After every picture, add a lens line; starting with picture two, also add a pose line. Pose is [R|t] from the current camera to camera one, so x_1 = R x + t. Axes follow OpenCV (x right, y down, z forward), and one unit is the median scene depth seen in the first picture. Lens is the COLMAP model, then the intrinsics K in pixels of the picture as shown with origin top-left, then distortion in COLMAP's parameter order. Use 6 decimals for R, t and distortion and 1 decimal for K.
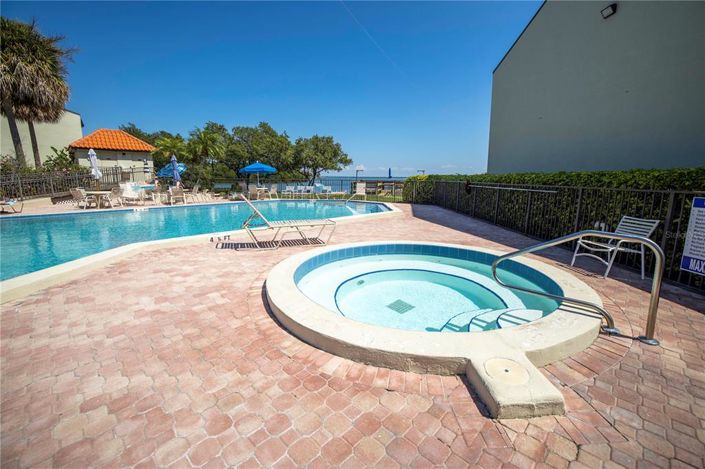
lens RADIAL K [[304.2, 0, 355.1], [0, 304.2, 227.4], [0, 0, 1]] dist [-0.026730, 0.000243]
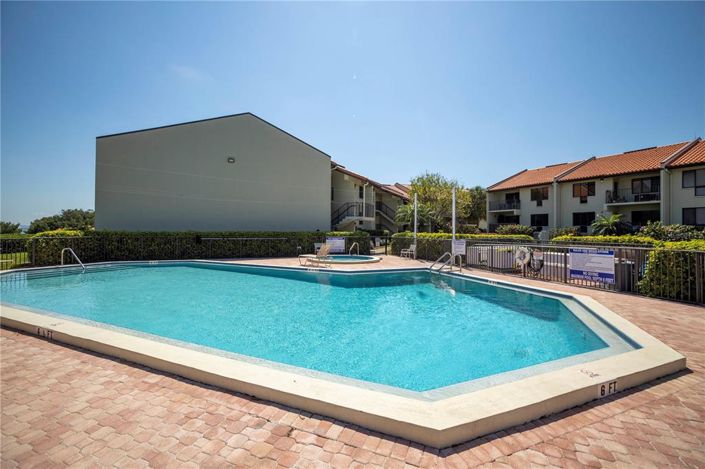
lens RADIAL K [[304.2, 0, 355.1], [0, 304.2, 227.4], [0, 0, 1]] dist [-0.026730, 0.000243]
pose [[-0.382540, 0.003457, 0.923933, -0.791939], [0.137323, 0.989099, 0.053156, -0.098127], [-0.913677, 0.147212, -0.378844, 0.503660]]
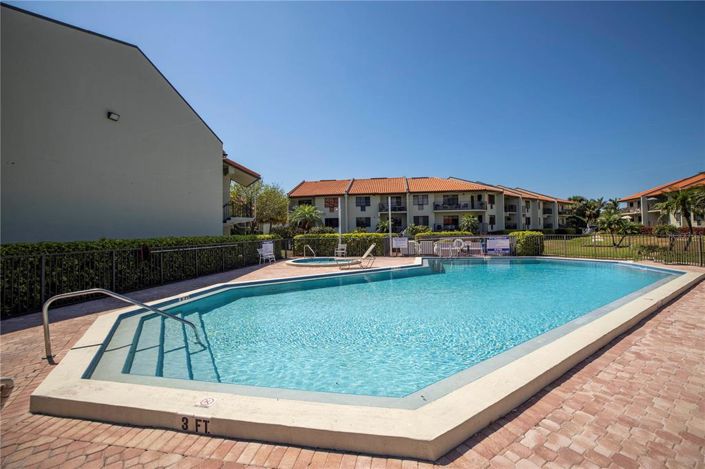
lens RADIAL K [[304.2, 0, 355.1], [0, 304.2, 227.4], [0, 0, 1]] dist [-0.026730, 0.000243]
pose [[-0.979253, 0.019606, 0.201692, -0.221065], [0.049029, 0.988660, 0.141939, -0.178030], [-0.196622, 0.148883, -0.969110, 1.013322]]
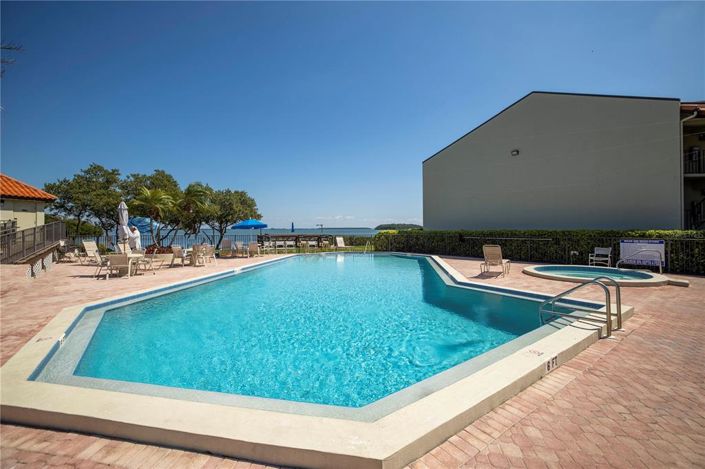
lens RADIAL K [[304.2, 0, 355.1], [0, 304.2, 227.4], [0, 0, 1]] dist [-0.026730, 0.000243]
pose [[0.811541, -0.006164, 0.584262, -0.618877], [0.101597, 0.986201, -0.130714, -0.021303], [-0.575394, 0.165439, 0.800969, 0.011866]]
